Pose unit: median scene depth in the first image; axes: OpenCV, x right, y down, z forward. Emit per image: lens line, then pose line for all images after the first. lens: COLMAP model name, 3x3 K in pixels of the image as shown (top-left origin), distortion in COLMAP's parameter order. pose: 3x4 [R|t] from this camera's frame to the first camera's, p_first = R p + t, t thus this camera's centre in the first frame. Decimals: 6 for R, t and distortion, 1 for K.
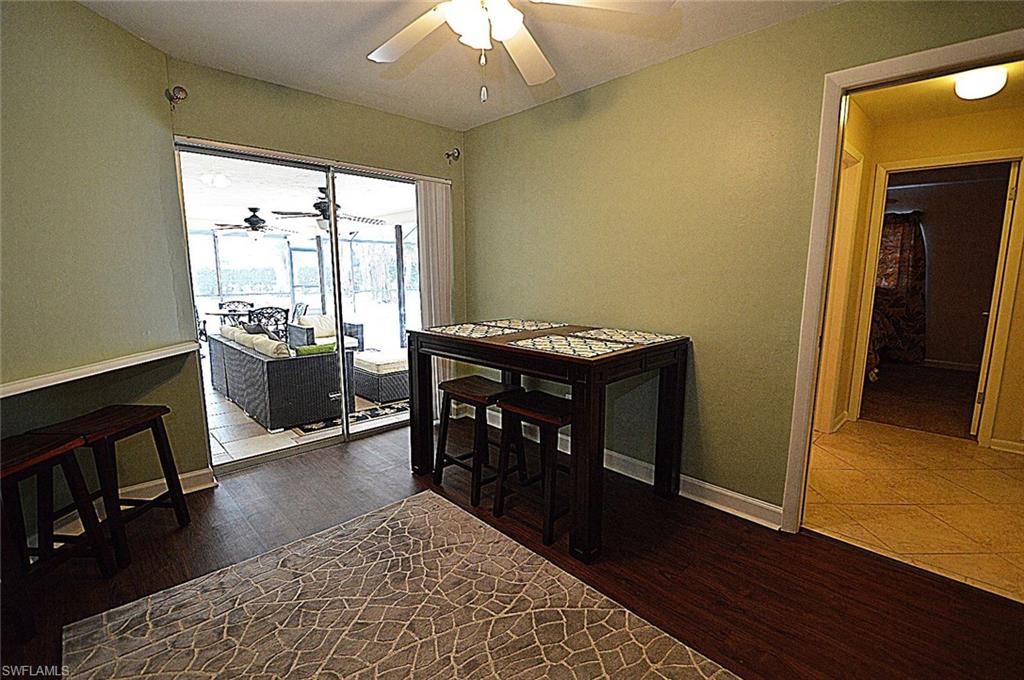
lens RADIAL K [[460.1, 0, 513.3], [0, 460.1, 345.2], [0, 0, 1]] dist [-0.002185, -0.000607]
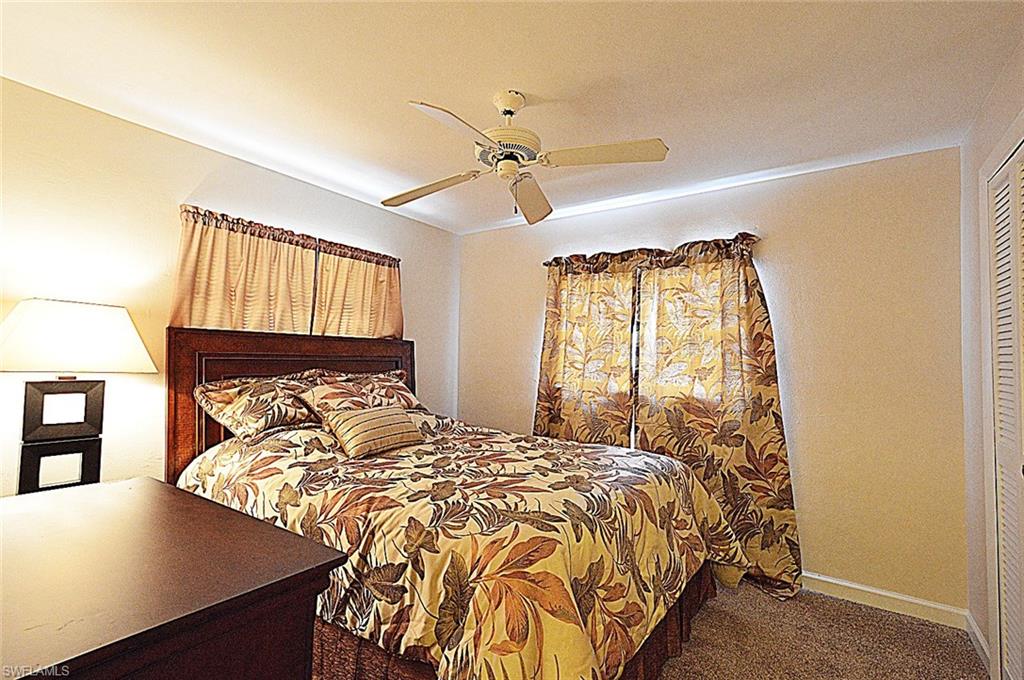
lens RADIAL K [[460.1, 0, 511.3], [0, 460.1, 340.4], [0, 0, 1]] dist [-0.002185, -0.000607]
pose [[0.978914, 0.024007, 0.202859, 0.552217], [0.015474, 0.981503, -0.190822, -0.100700], [-0.203687, 0.189938, 0.960435, 0.615496]]
